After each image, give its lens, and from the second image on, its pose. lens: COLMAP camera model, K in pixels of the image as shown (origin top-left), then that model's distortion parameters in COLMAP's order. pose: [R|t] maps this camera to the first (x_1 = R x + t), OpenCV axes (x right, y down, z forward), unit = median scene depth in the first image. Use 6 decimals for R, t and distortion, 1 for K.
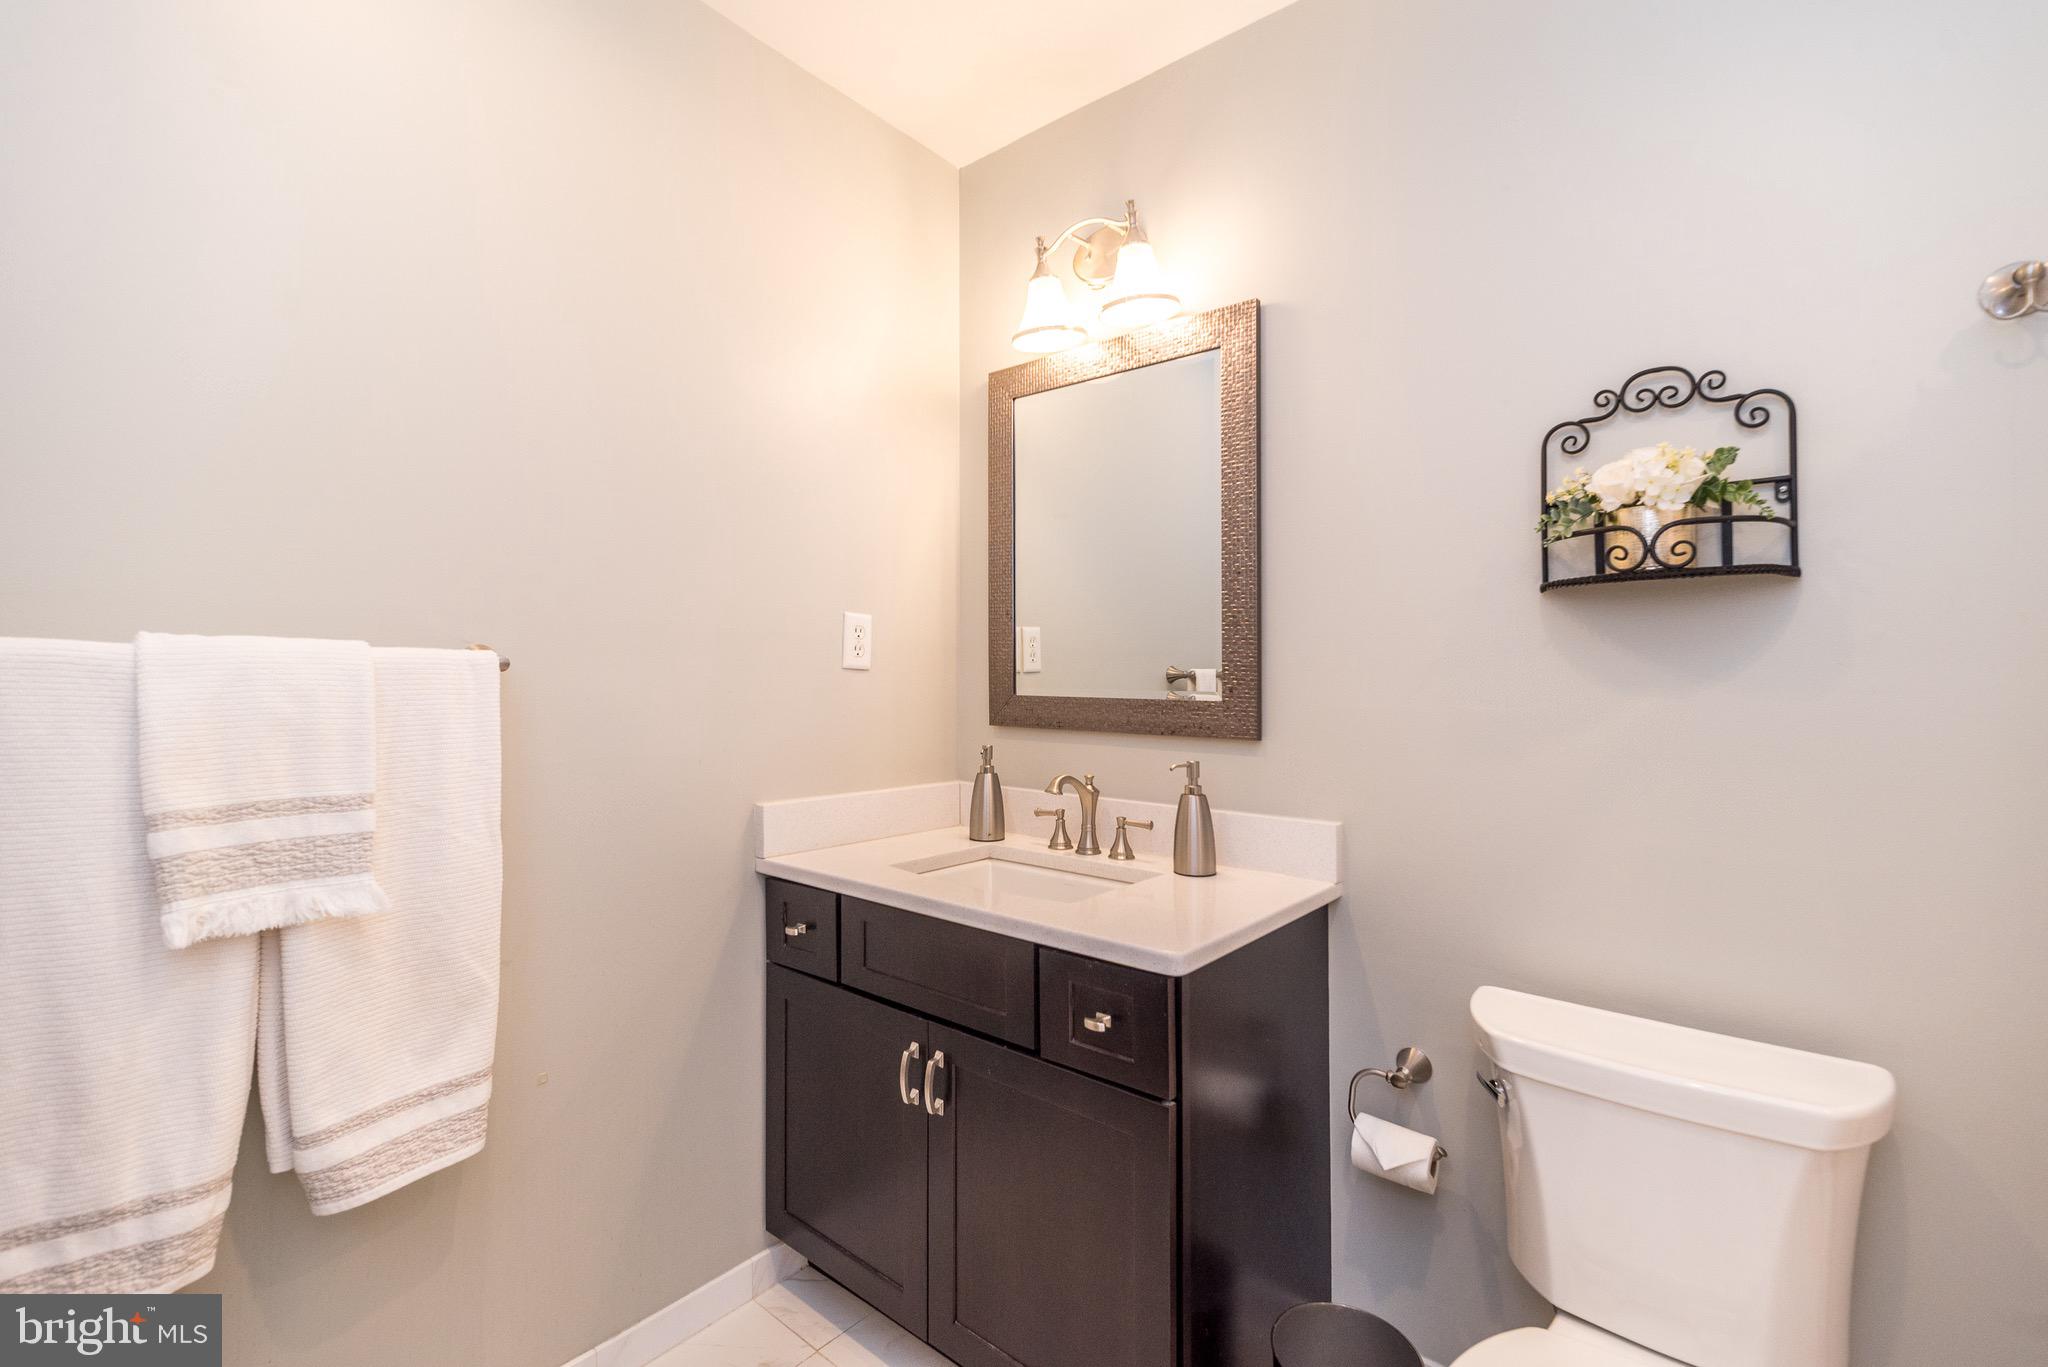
lens RADIAL K [[888.9, 0, 1026.8], [0, 888.9, 681.5], [0, 0, 1]] dist [0.003824, 0.000202]
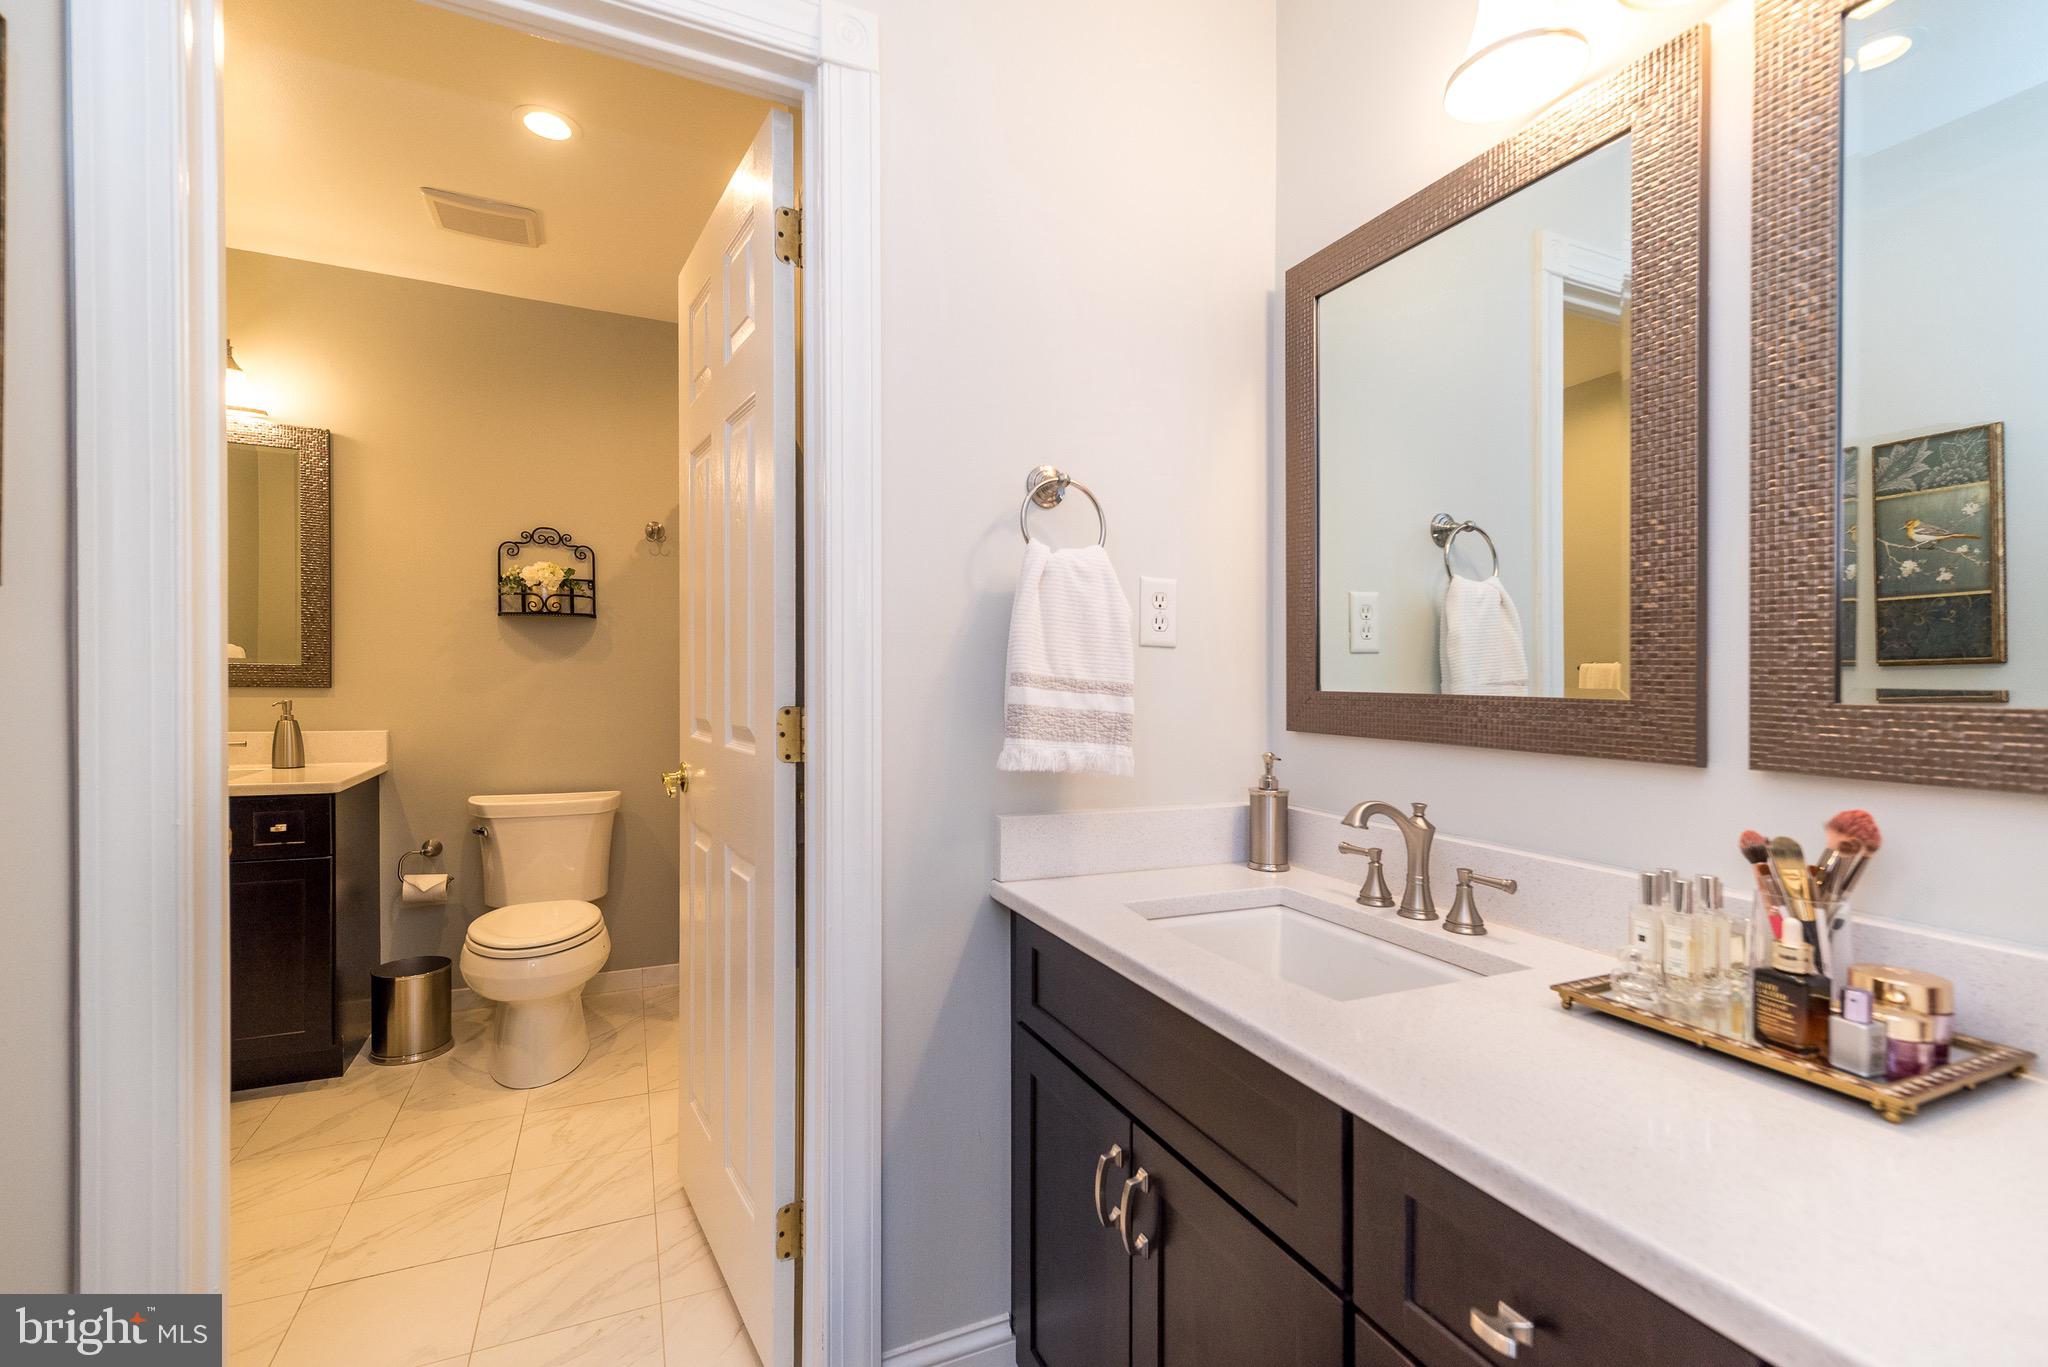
lens RADIAL K [[888.9, 0, 1026.8], [0, 888.9, 681.5], [0, 0, 1]] dist [0.003824, 0.000202]
pose [[0.417078, 0.002575, 0.908867, -0.979796], [-0.003237, 0.999994, -0.001348, 0.067088], [-0.908865, -0.002380, 0.417084, -1.239645]]
